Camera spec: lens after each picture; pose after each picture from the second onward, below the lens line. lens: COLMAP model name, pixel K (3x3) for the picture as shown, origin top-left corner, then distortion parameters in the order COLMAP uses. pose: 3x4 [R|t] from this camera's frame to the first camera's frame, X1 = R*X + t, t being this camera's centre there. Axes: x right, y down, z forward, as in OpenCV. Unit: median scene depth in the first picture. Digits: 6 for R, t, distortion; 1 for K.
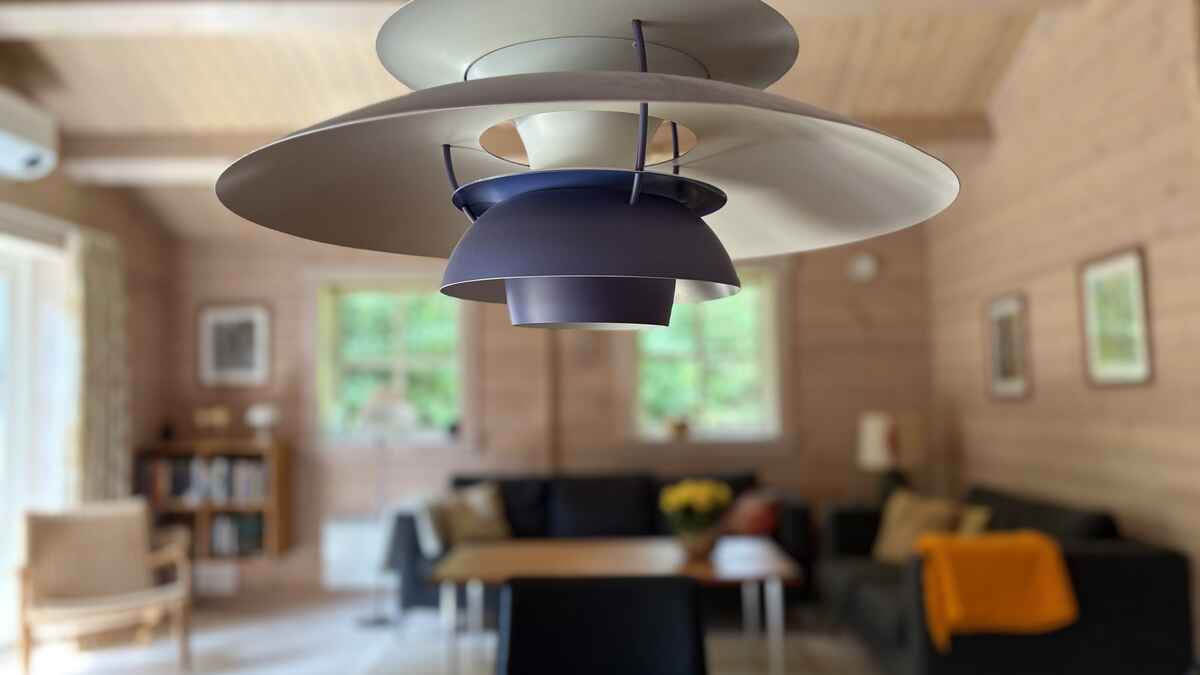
lens RADIAL K [[981.2, 0, 600.0], [0, 981.2, 337.5], [0, 0, 1]] dist [-0.005696, -0.001916]
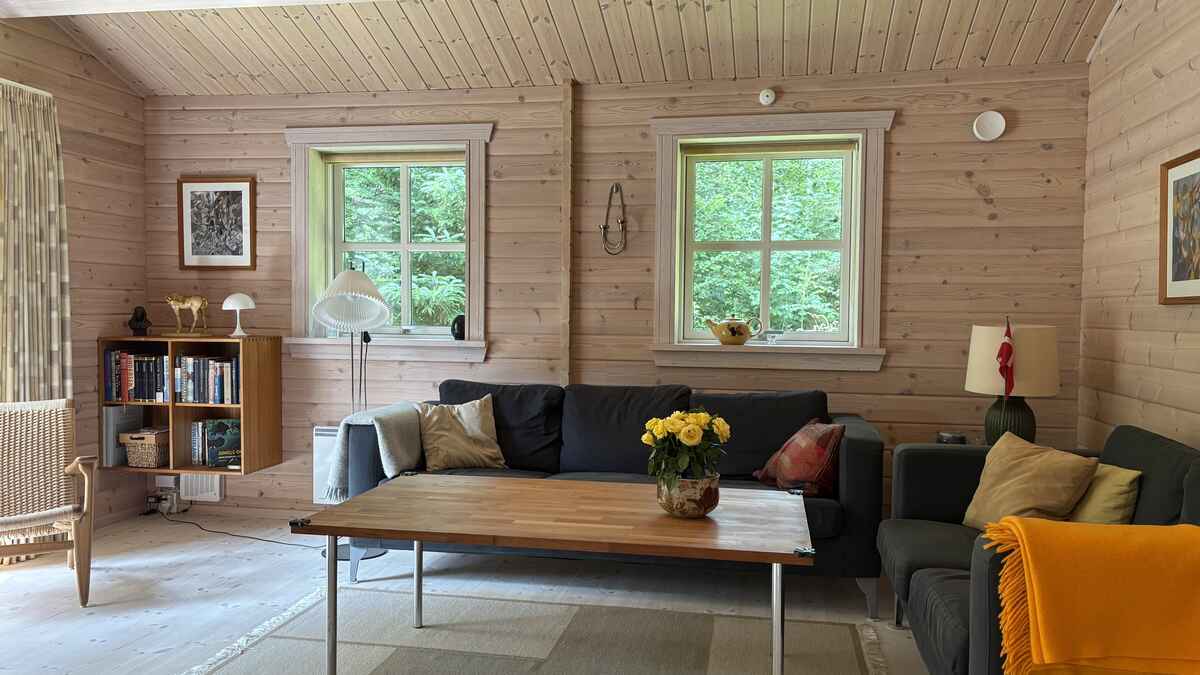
lens RADIAL K [[929.5, 0, 600.0], [0, 929.5, 337.5], [0, 0, 1]] dist [0.090259, -0.095532]
pose [[0.984700, 0.032744, -0.171155, 0.112925], [-0.015540, 0.994774, 0.100909, 0.020313], [0.173565, -0.096705, 0.980063, 0.247524]]
